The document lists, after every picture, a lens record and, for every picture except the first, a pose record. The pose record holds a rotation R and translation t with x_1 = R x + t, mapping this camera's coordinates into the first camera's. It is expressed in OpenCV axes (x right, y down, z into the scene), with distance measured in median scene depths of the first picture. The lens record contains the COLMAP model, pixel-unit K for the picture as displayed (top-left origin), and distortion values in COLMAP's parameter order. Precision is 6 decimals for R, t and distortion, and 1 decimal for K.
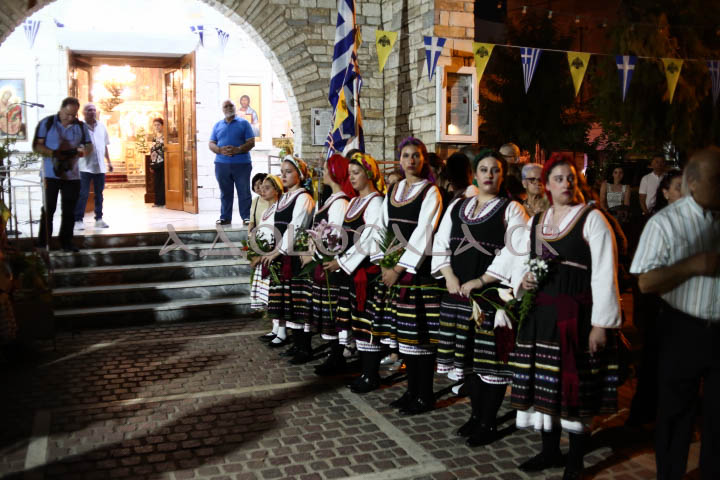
lens RADIAL K [[704.7, 0, 360.0], [0, 704.7, 240.0], [0, 0, 1]] dist [-0.153805, 0.116642]
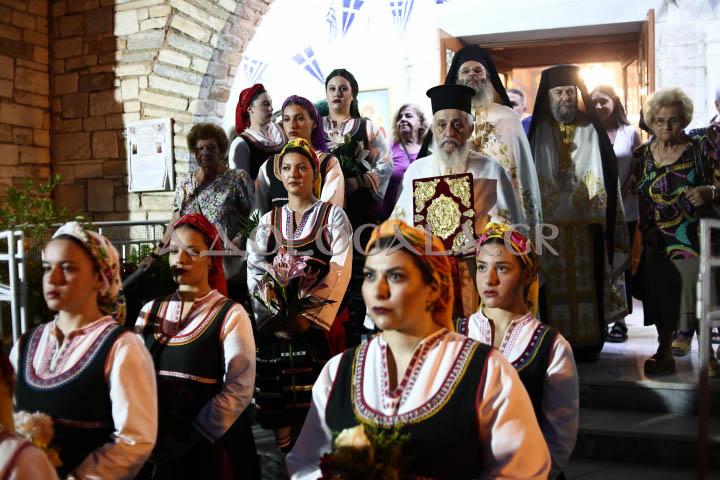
lens RADIAL K [[704.7, 0, 360.0], [0, 704.7, 240.0], [0, 0, 1]] dist [-0.153805, 0.116642]
pose [[0.728961, 0.021731, -0.684211, -0.052777], [-0.064083, 0.997273, -0.036599, -0.082980], [0.681550, 0.070525, 0.728365, 0.660747]]
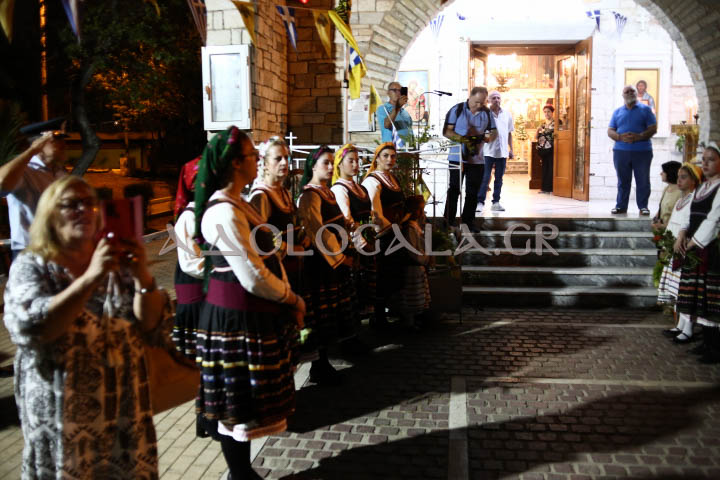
lens RADIAL K [[704.7, 0, 360.0], [0, 704.7, 240.0], [0, 0, 1]] dist [-0.153805, 0.116642]
pose [[0.871609, 0.059001, -0.486638, -0.047283], [-0.050708, 0.998257, 0.030210, 0.005213], [0.487572, -0.001655, 0.873081, -0.022087]]
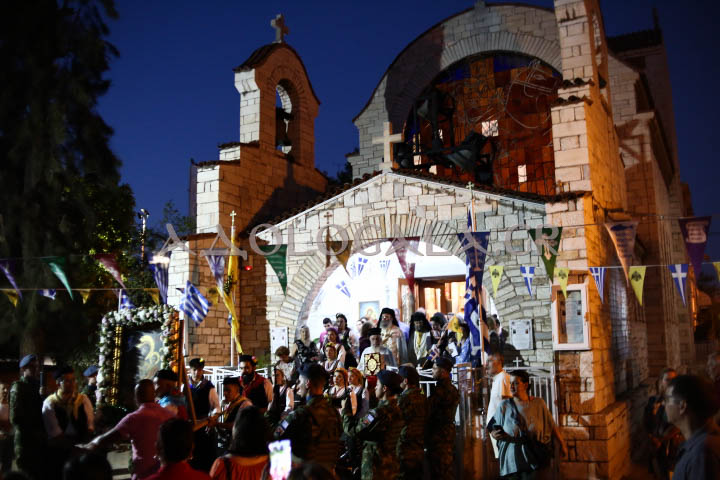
lens RADIAL K [[704.7, 0, 360.0], [0, 704.7, 240.0], [0, 0, 1]] dist [-0.153805, 0.116642]
pose [[0.661946, -0.119528, -0.739960, 0.826790], [-0.062540, 0.974954, -0.213434, -0.053560], [0.746938, 0.187559, 0.637892, -0.023777]]
